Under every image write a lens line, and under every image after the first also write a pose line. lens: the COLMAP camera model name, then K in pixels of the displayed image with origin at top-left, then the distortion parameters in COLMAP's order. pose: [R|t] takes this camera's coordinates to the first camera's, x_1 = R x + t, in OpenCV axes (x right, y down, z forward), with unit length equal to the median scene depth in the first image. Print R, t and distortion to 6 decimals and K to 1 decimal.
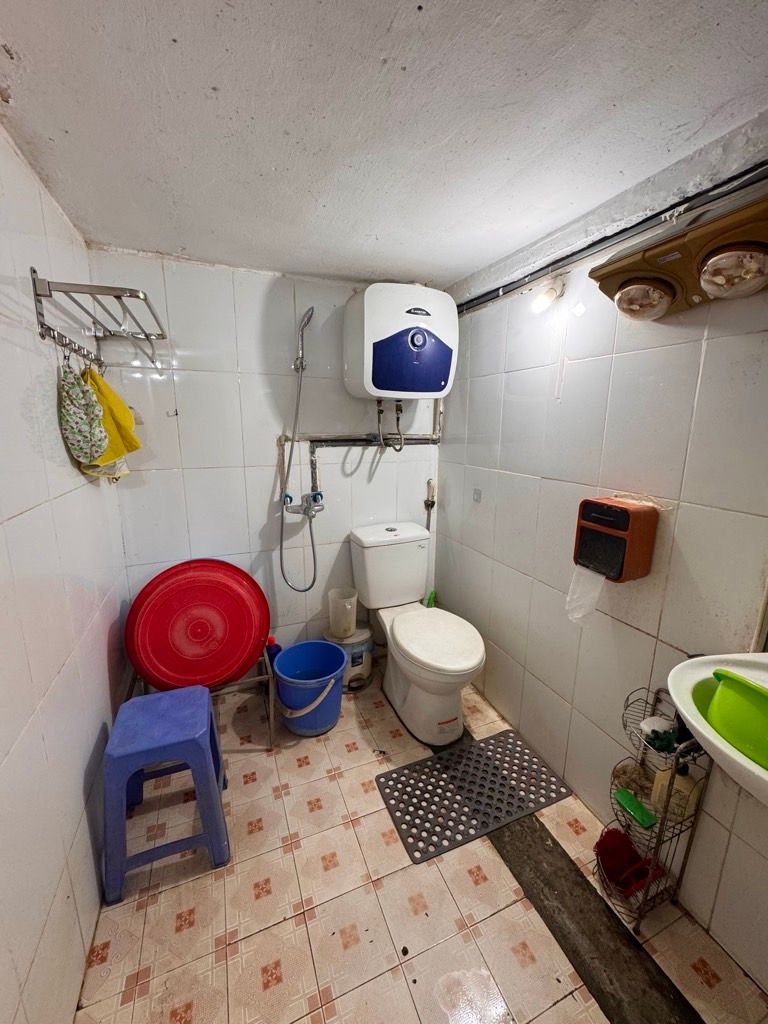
lens RADIAL K [[409.4, 0, 384.0], [0, 409.4, 512.0], [0, 0, 1]] dist [-0.000032, -0.000035]
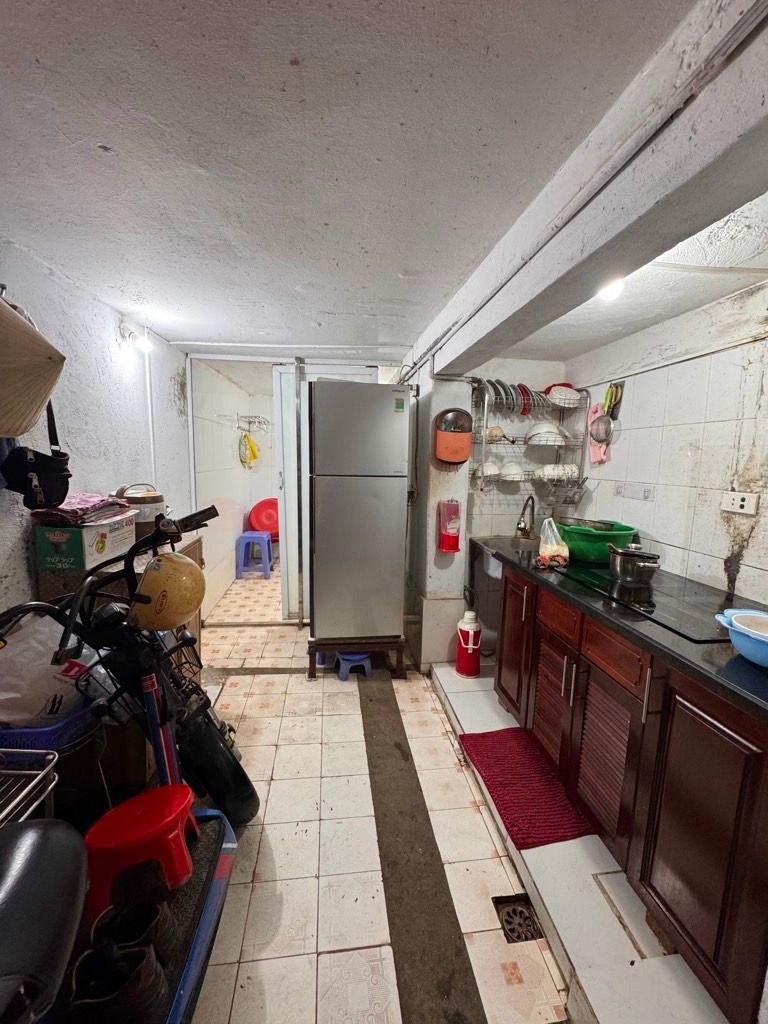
lens RADIAL K [[409.4, 0, 384.0], [0, 409.4, 512.0], [0, 0, 1]] dist [-0.000032, -0.000035]
pose [[0.965167, 0.052579, -0.256299, 1.224539], [-0.074107, 0.994421, -0.075067, 0.440924], [0.250922, 0.091446, 0.963678, -1.839647]]
